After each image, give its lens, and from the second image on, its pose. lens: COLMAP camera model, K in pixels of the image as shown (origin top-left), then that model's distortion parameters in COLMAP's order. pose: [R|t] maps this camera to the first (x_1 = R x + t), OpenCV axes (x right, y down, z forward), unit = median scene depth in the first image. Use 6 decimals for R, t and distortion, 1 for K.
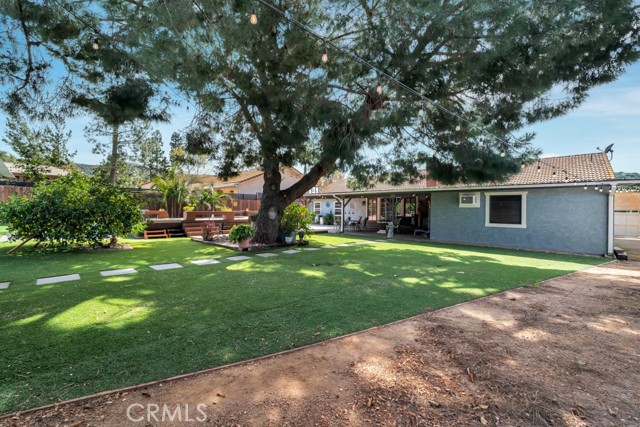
lens RADIAL K [[268.3, 0, 316.7], [0, 268.3, 212.3], [0, 0, 1]] dist [-0.017145, -0.000063]
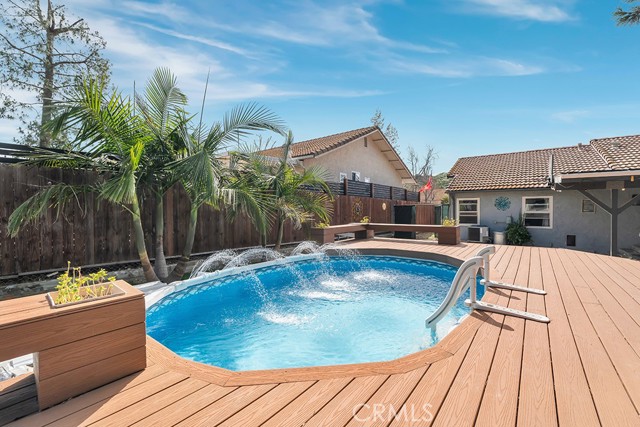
lens RADIAL K [[268.8, 0, 324.2], [0, 268.8, 214.4], [0, 0, 1]] dist [-0.017063, 0.000229]
pose [[0.995878, -0.014705, 0.089507, -0.727342], [0.014338, 0.999886, 0.004743, -0.039952], [-0.089567, -0.003440, 0.995975, 1.297852]]
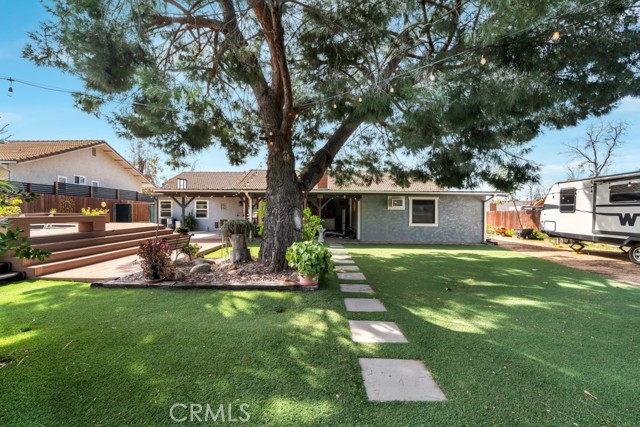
lens RADIAL K [[268.3, 0, 317.0], [0, 268.3, 211.6], [0, 0, 1]] dist [-0.017145, -0.000063]
pose [[0.746620, -0.003470, 0.665242, -0.429157], [0.005664, 0.999983, -0.001140, -0.011422], [-0.665227, 0.004619, 0.746627, 0.403395]]
